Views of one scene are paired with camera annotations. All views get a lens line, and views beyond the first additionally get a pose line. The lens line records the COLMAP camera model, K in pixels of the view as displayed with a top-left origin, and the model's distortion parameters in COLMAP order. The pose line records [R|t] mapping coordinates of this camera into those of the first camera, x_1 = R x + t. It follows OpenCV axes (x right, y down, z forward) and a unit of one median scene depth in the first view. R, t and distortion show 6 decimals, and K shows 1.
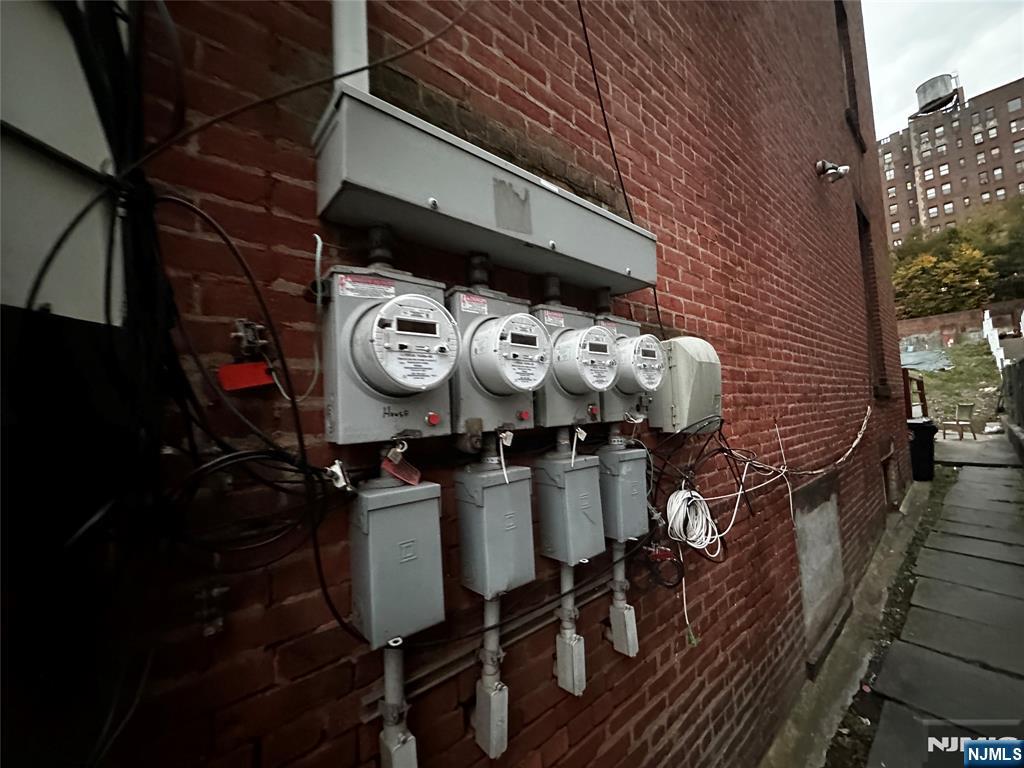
lens RADIAL K [[409.1, 0, 509.0], [0, 409.1, 385.2], [0, 0, 1]] dist [-0.003526, 0.000540]
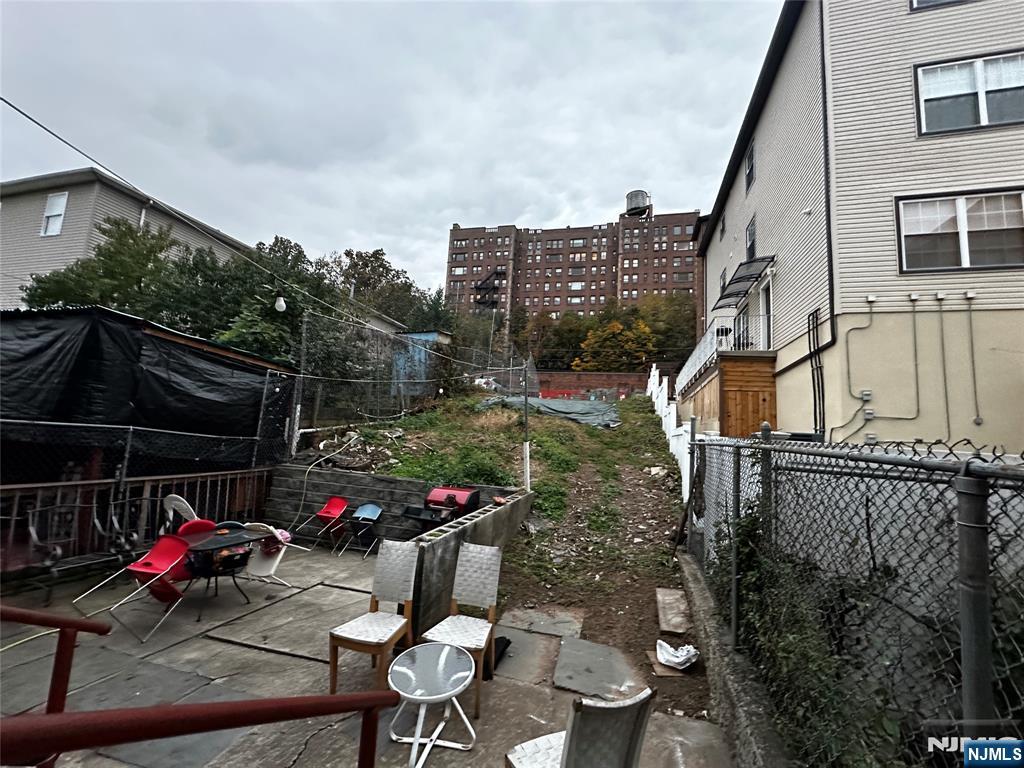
lens RADIAL K [[409.1, 0, 512.6], [0, 409.1, 385.8], [0, 0, 1]] dist [-0.003526, 0.000540]
pose [[0.837013, 0.157154, 0.524129, 0.441342], [-0.131992, 0.987572, -0.085325, -0.019573], [-0.531024, 0.002237, 0.847354, 0.396713]]
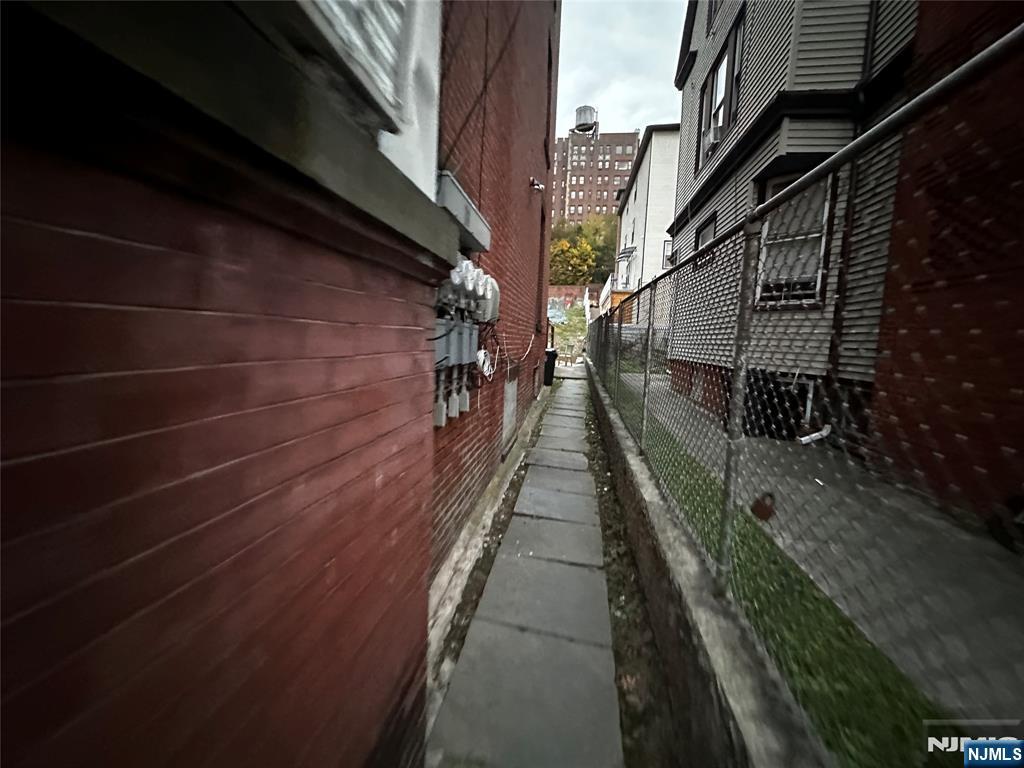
lens RADIAL K [[409.1, 0, 511.4], [0, 409.1, 385.8], [0, 0, 1]] dist [-0.003526, 0.000540]
pose [[0.761986, -0.000173, 0.647593, -0.047546], [-0.113465, 0.984495, 0.133770, 0.007657], [-0.637576, -0.175410, 0.750152, -0.041953]]
